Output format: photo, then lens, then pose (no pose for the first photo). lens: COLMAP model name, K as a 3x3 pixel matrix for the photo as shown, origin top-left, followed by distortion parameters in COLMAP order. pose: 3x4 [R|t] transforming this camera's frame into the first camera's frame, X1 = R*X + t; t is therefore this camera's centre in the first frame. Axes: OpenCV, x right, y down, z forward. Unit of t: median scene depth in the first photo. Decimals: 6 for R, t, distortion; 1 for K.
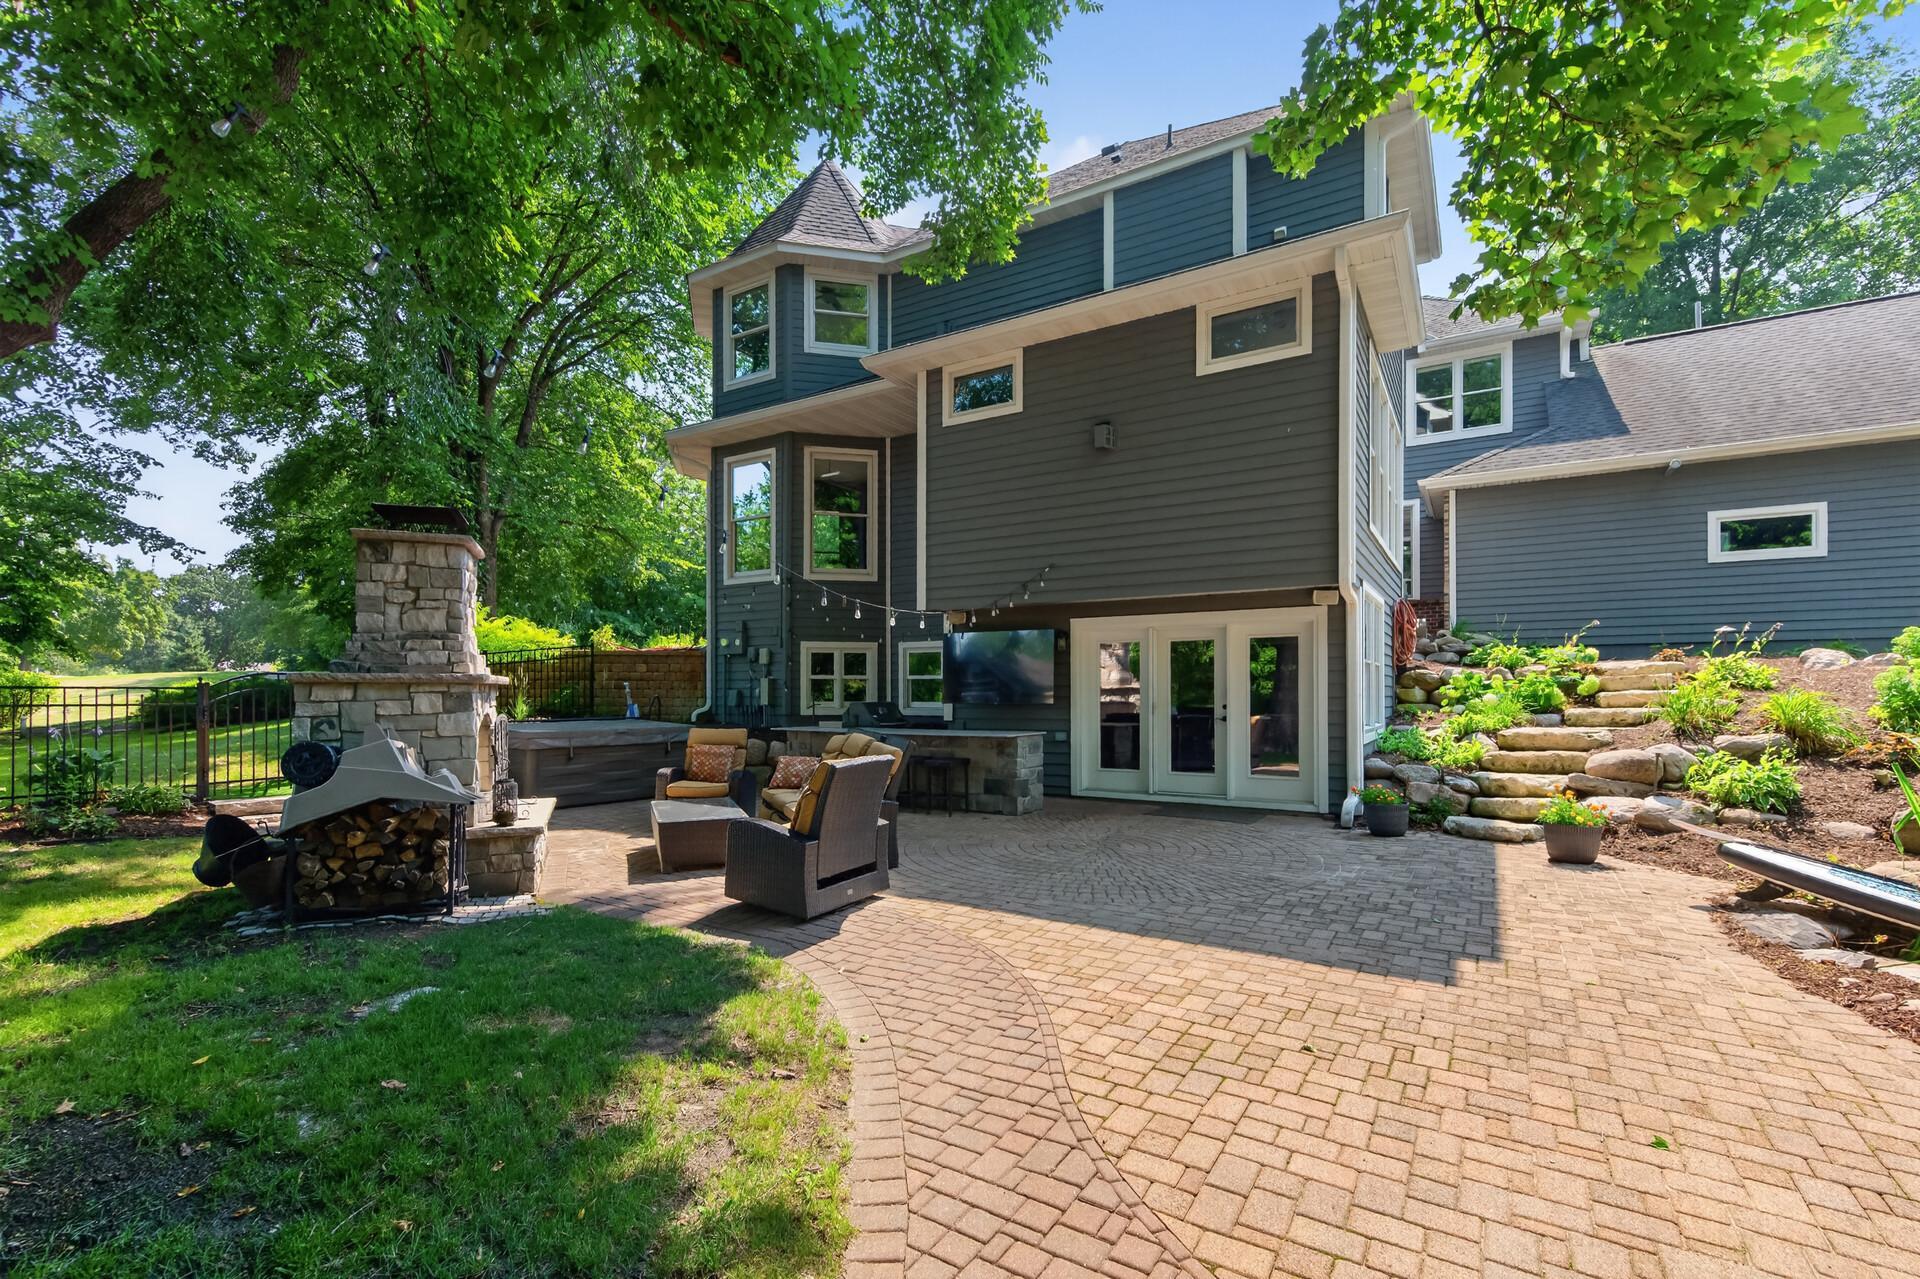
lens RADIAL K [[843.1, 0, 962.2], [0, 843.1, 675.8], [0, 0, 1]] dist [0.000368, 0.000721]
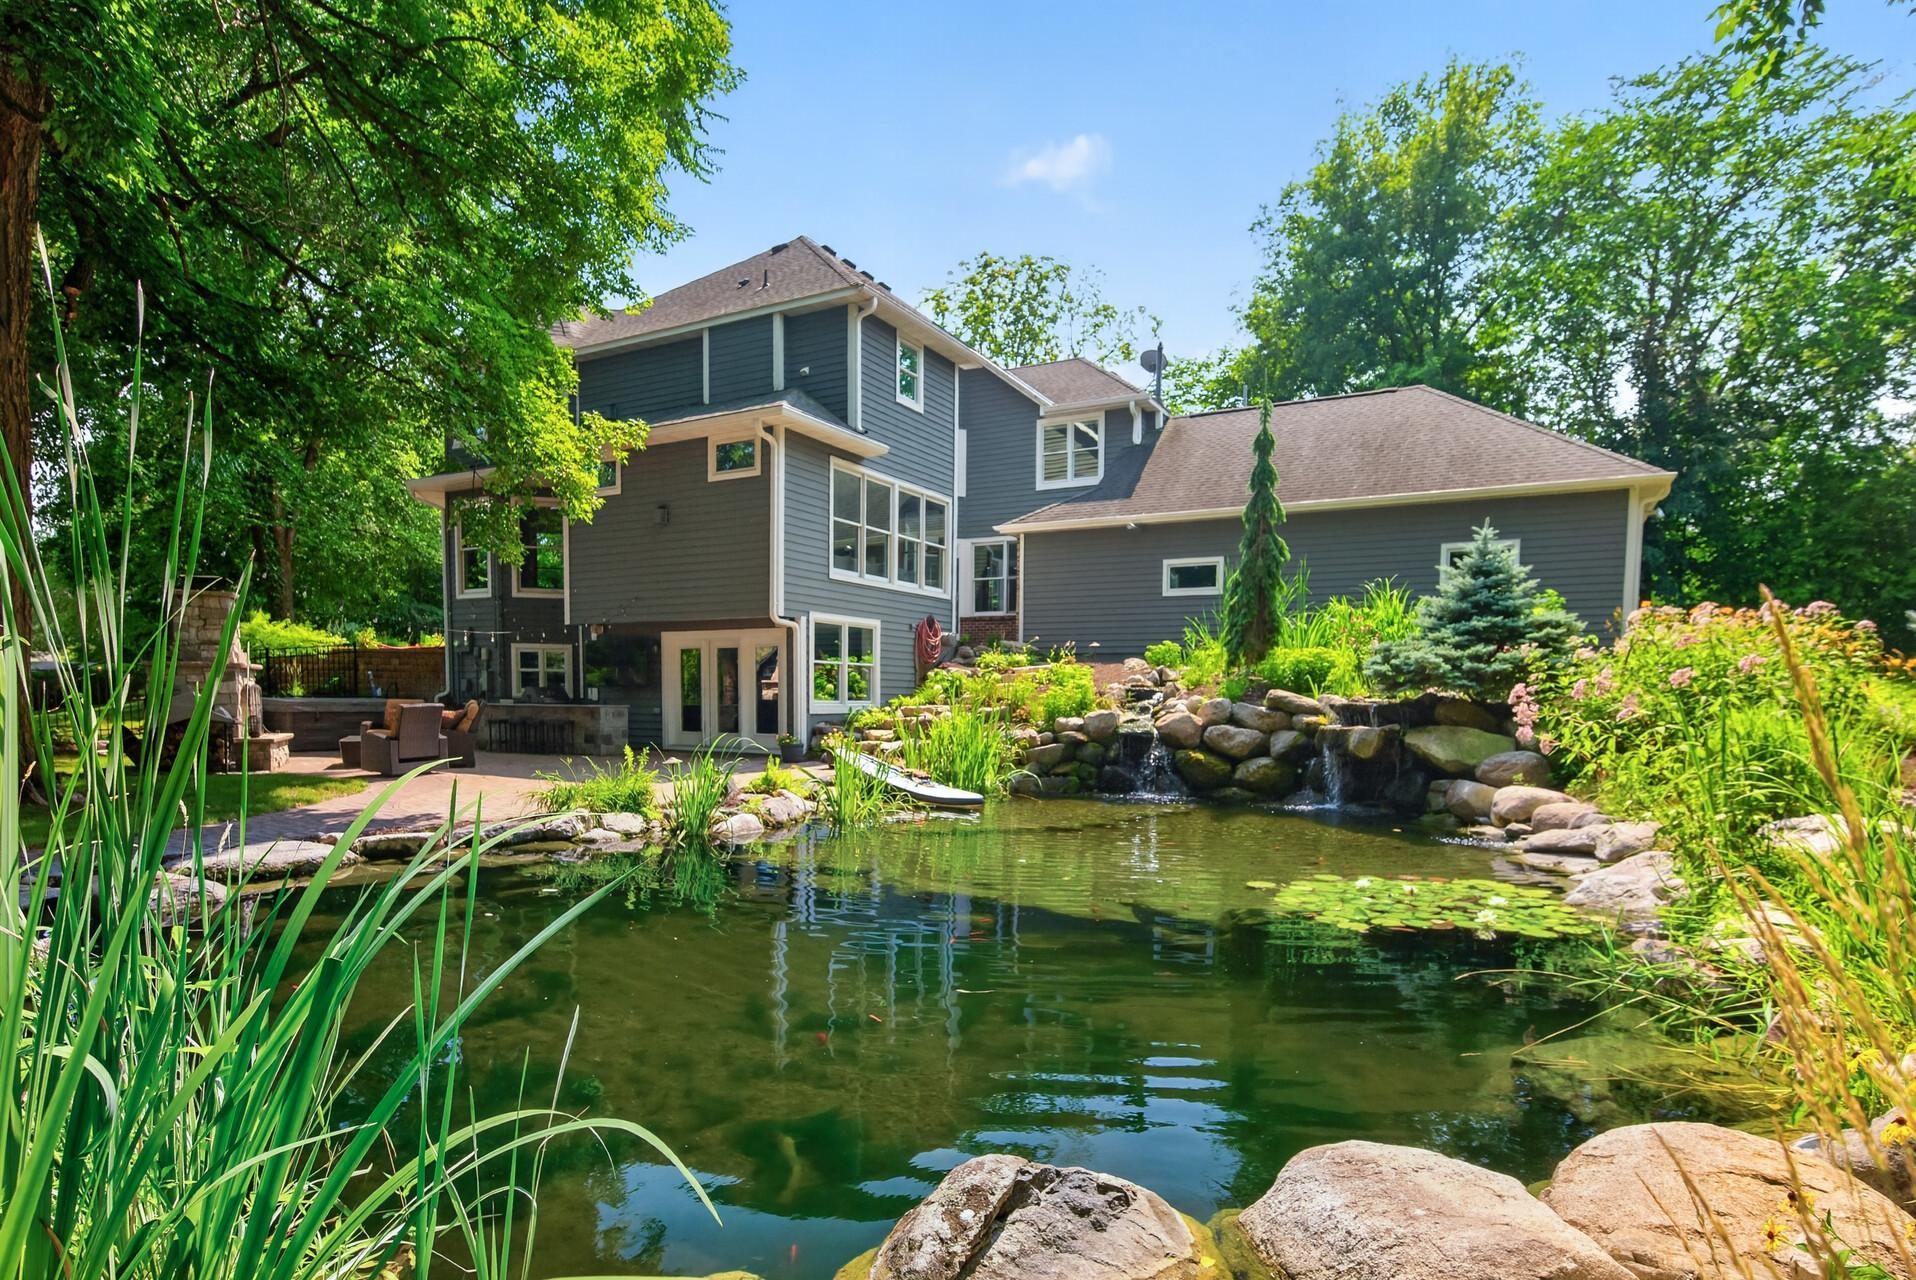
lens RADIAL K [[1006.8, 0, 962.7], [0, 1006.8, 754.3], [0, 0, 1]] dist [0.003784, 0.000783]
pose [[0.998850, 0.007718, 0.047310, 0.594863], [-0.011246, 0.997138, 0.074766, 0.009679], [-0.046598, -0.075212, 0.996078, -0.852341]]
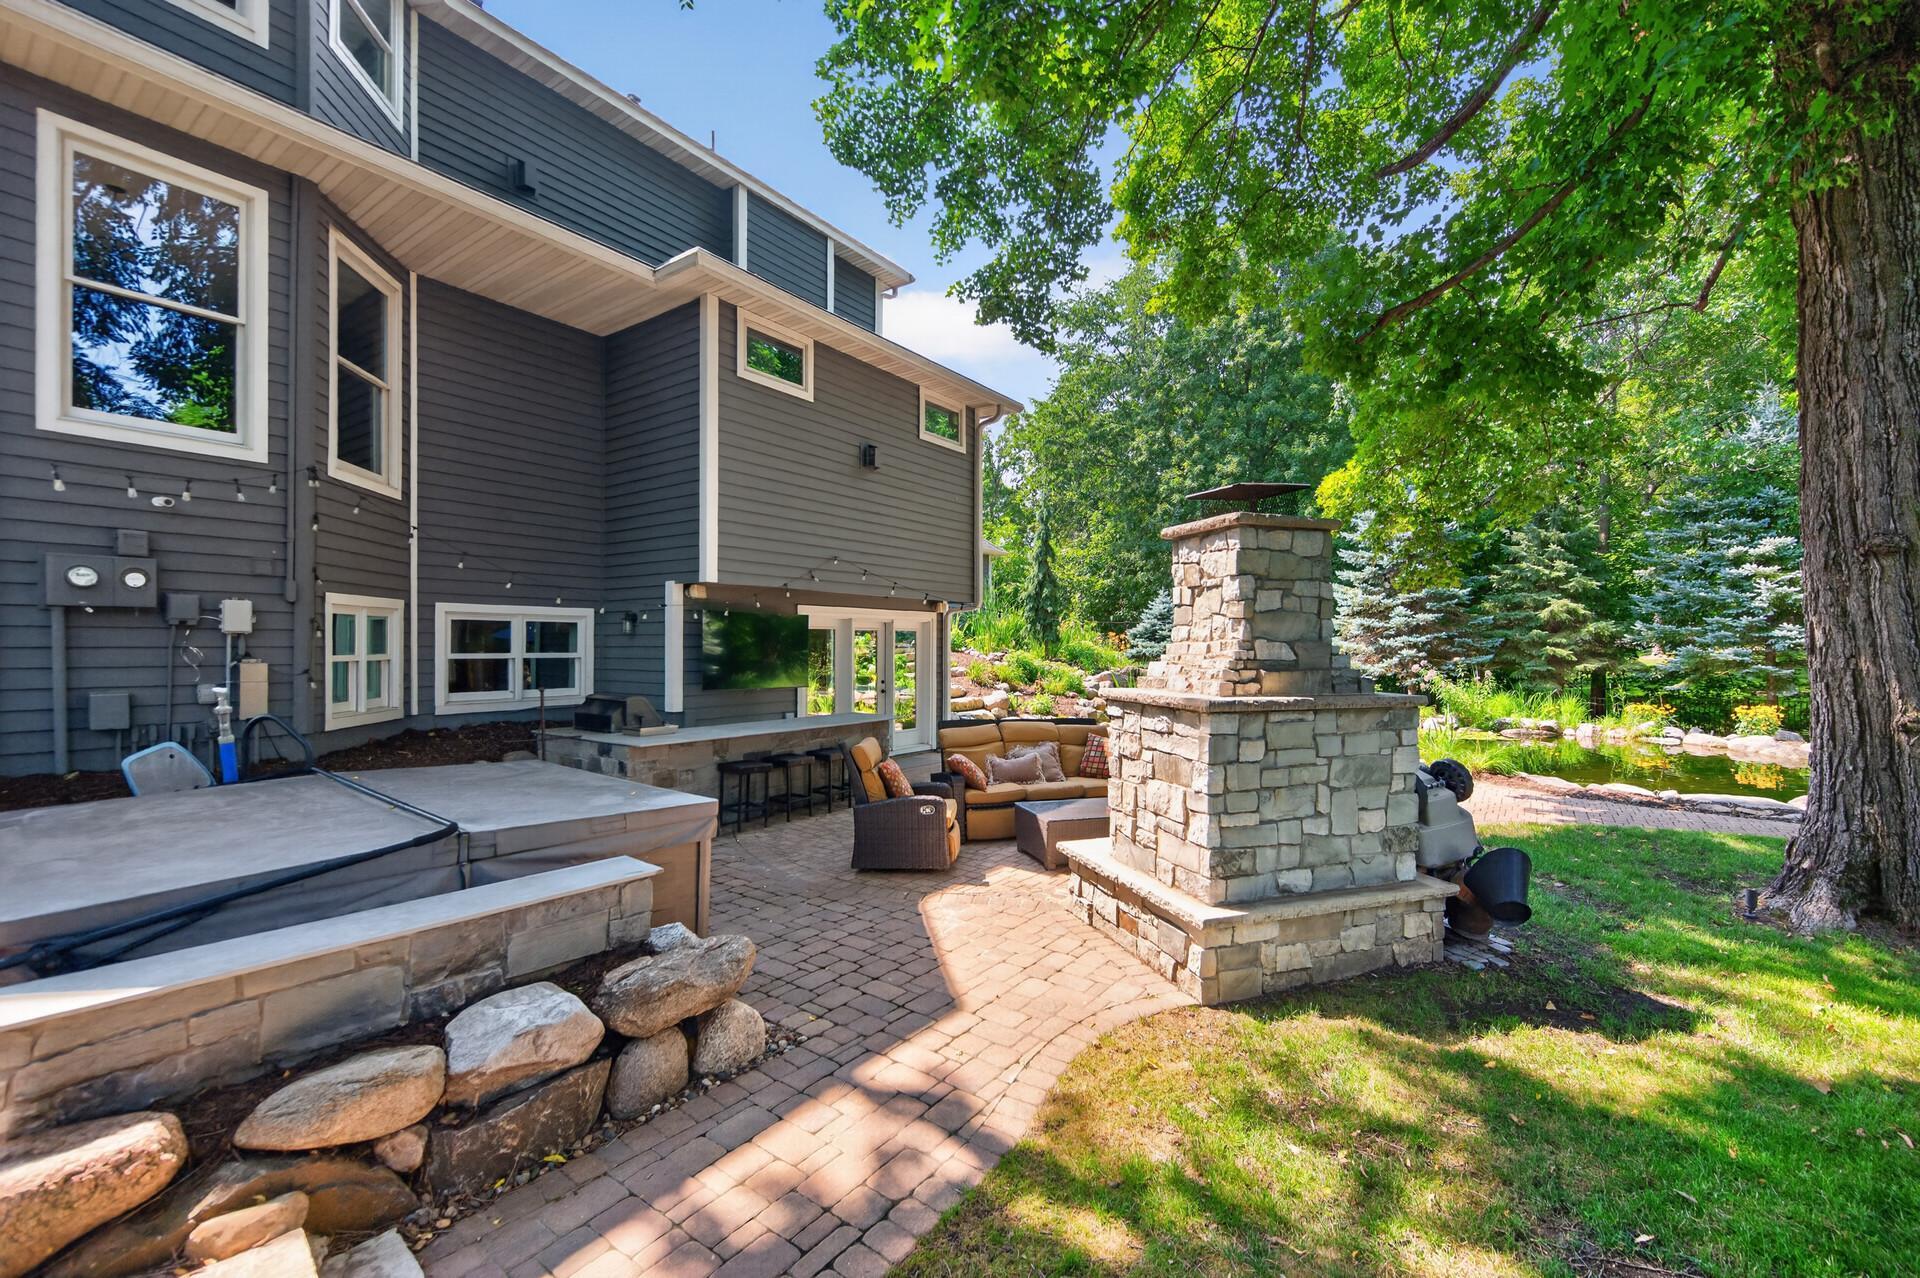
lens RADIAL K [[789.0, 0, 963.1], [0, 789.0, 647.5], [0, 0, 1]] dist [0.001423, 0.000021]
pose [[0.053320, -0.001234, 0.998577, -0.877787], [-0.018540, 0.999826, 0.002225, -0.019232], [-0.998405, -0.018633, 0.053288, 0.756888]]
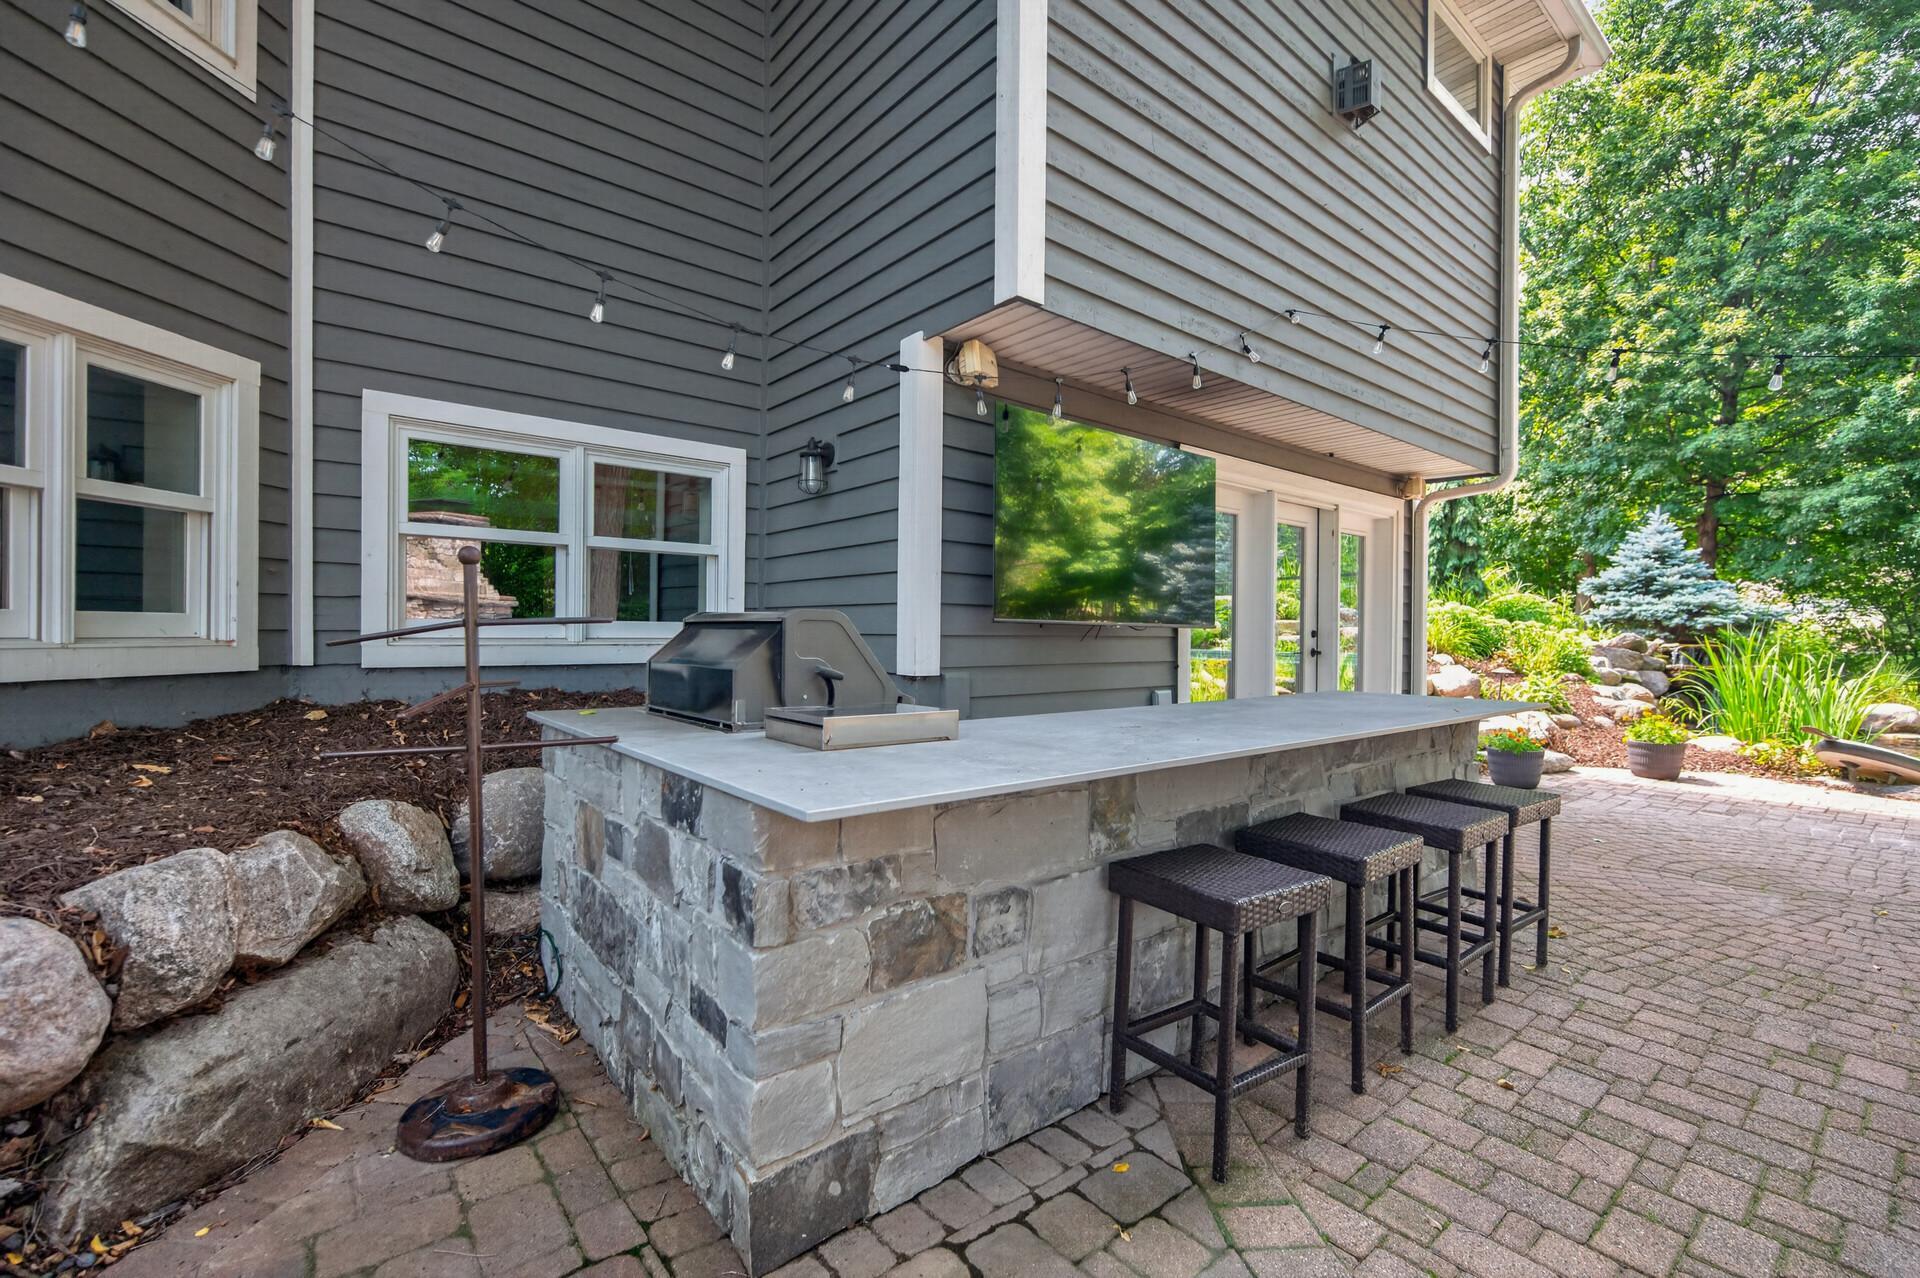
lens RADIAL K [[818.6, 0, 962.8], [0, 818.6, 641.5], [0, 0, 1]] dist [0.001482, 0.000082]
pose [[0.303997, -0.004968, 0.952660, -0.344971], [-0.023316, 0.999648, 0.012653, 0.040779], [-0.952388, -0.026059, 0.303774, 1.000288]]
